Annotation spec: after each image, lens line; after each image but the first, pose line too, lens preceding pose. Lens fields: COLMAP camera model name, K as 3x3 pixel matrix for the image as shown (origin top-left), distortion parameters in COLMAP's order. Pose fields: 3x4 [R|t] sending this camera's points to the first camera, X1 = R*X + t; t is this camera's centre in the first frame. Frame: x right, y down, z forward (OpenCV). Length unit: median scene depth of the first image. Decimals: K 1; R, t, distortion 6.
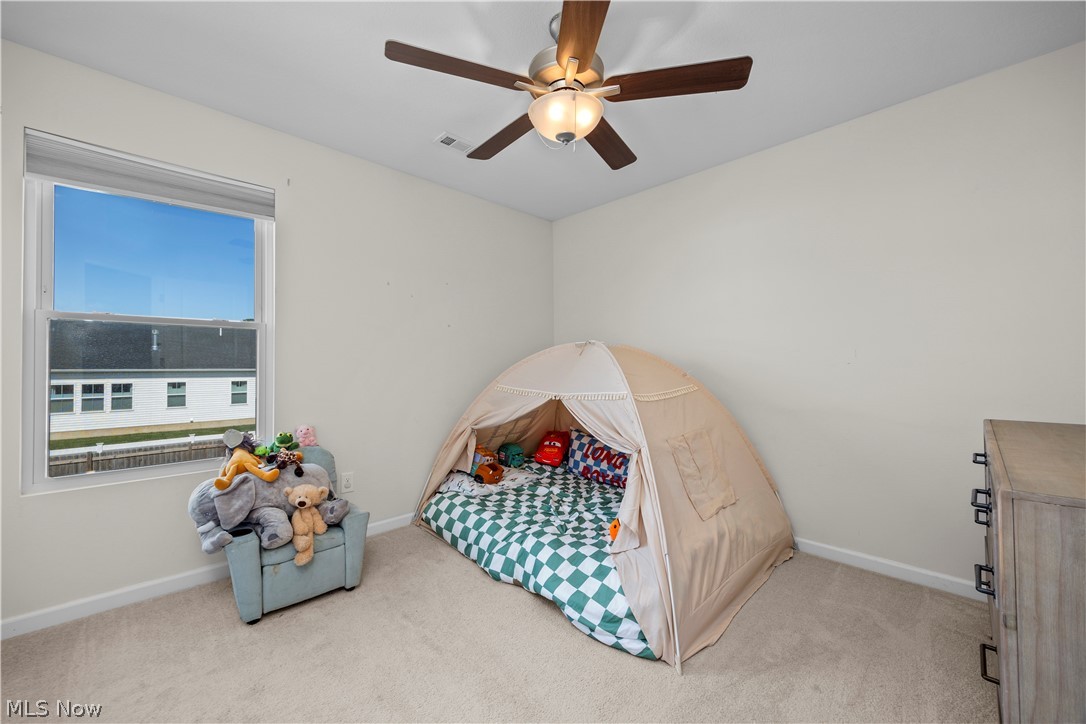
lens RADIAL K [[425.2, 0, 546.0], [0, 425.2, 363.0], [0, 0, 1]] dist [0.000608, 0.000301]
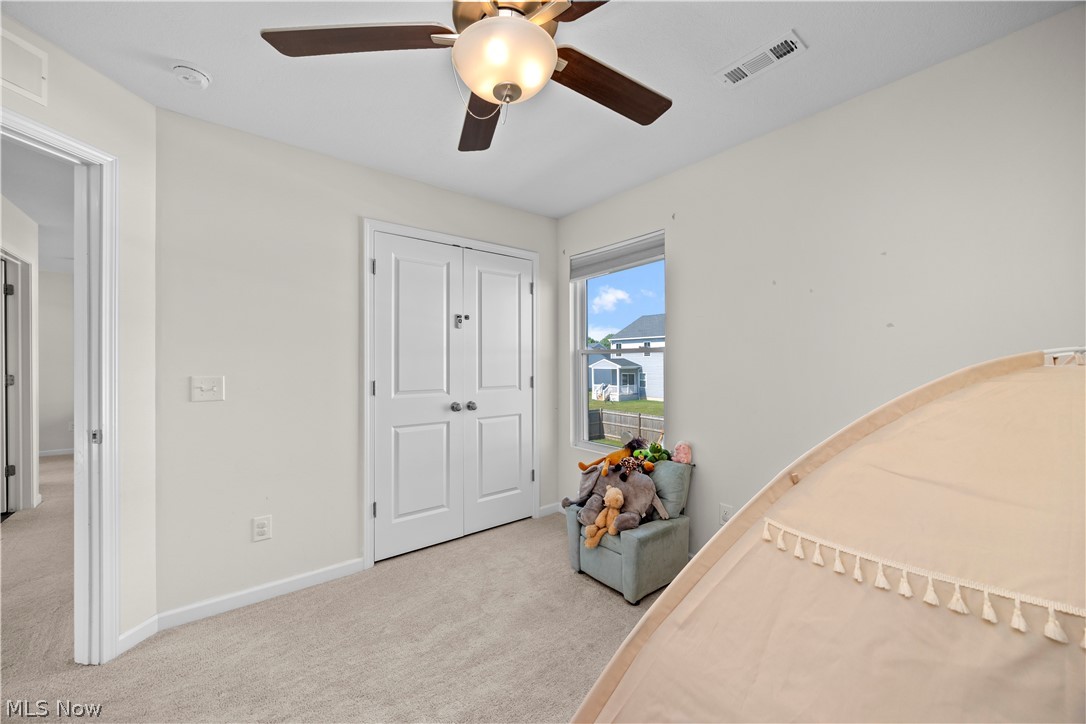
lens RADIAL K [[425.2, 0, 543.8], [0, 425.2, 360.9], [0, 0, 1]] dist [0.000608, 0.000301]
pose [[-0.099180, -0.000770, -0.995069, 0.669739], [0.008676, 0.999961, -0.001639, -0.069912], [0.995032, -0.008795, -0.099169, 0.995139]]
